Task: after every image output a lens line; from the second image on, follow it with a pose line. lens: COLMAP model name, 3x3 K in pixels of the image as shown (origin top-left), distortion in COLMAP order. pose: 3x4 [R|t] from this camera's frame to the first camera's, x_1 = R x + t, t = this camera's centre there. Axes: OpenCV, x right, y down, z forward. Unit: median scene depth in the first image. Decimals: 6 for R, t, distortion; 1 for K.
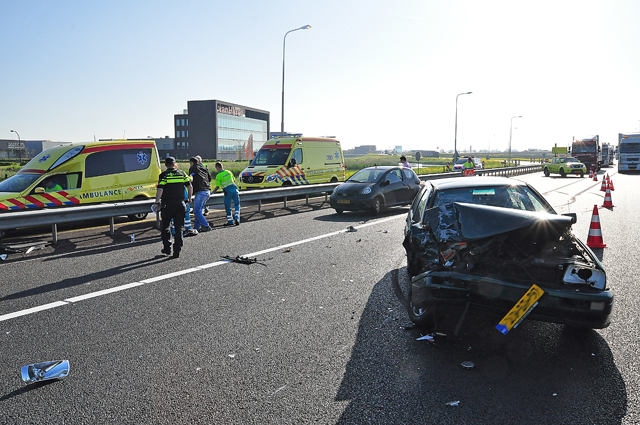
lens RADIAL K [[490.4, 0, 320.0], [0, 490.4, 212.5], [0, 0, 1]] dist [-0.152586, 0.156555]
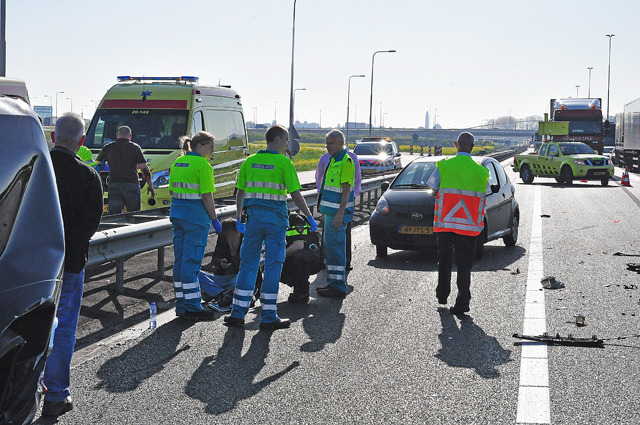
lens RADIAL K [[1182.6, 0, 327.9], [0, 1182.6, 212.5], [0, 0, 1]] dist [0.165426, -0.013633]
pose [[0.925755, 0.003897, 0.378103, -0.837823], [0.014693, 0.998821, -0.046271, 0.021921], [-0.377838, 0.048391, 0.924606, -0.014223]]
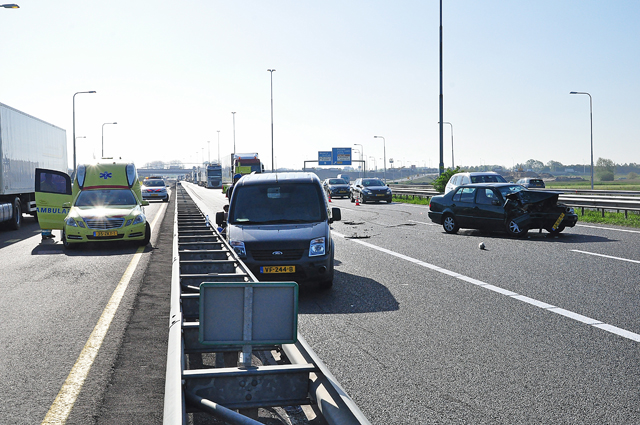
lens RADIAL K [[752.7, 0, 328.4], [0, 752.7, 210.1], [0, 0, 1]] dist [0.038460, 0.055463]
pose [[0.730913, -0.026313, 0.681963, -1.958442], [0.077144, 0.996038, -0.044250, 0.111539], [-0.678096, 0.084952, 0.730047, -0.772173]]
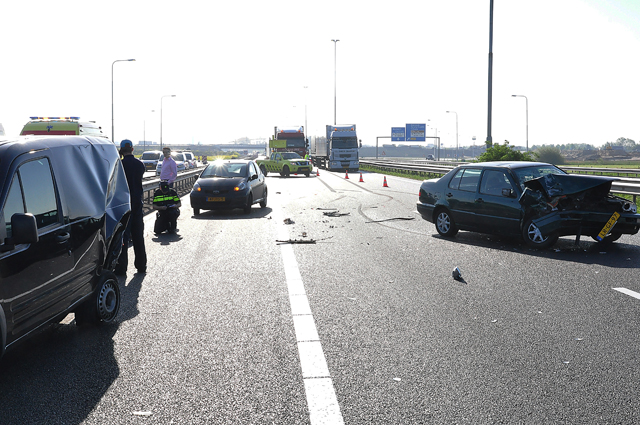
lens RADIAL K [[752.7, 0, 328.4], [0, 752.7, 210.1], [0, 0, 1]] dist [0.038460, 0.055463]
pose [[0.798442, -0.033291, 0.601150, -1.112832], [0.056821, 0.998180, -0.020191, 0.066093], [-0.599384, 0.050280, 0.798881, -0.366568]]
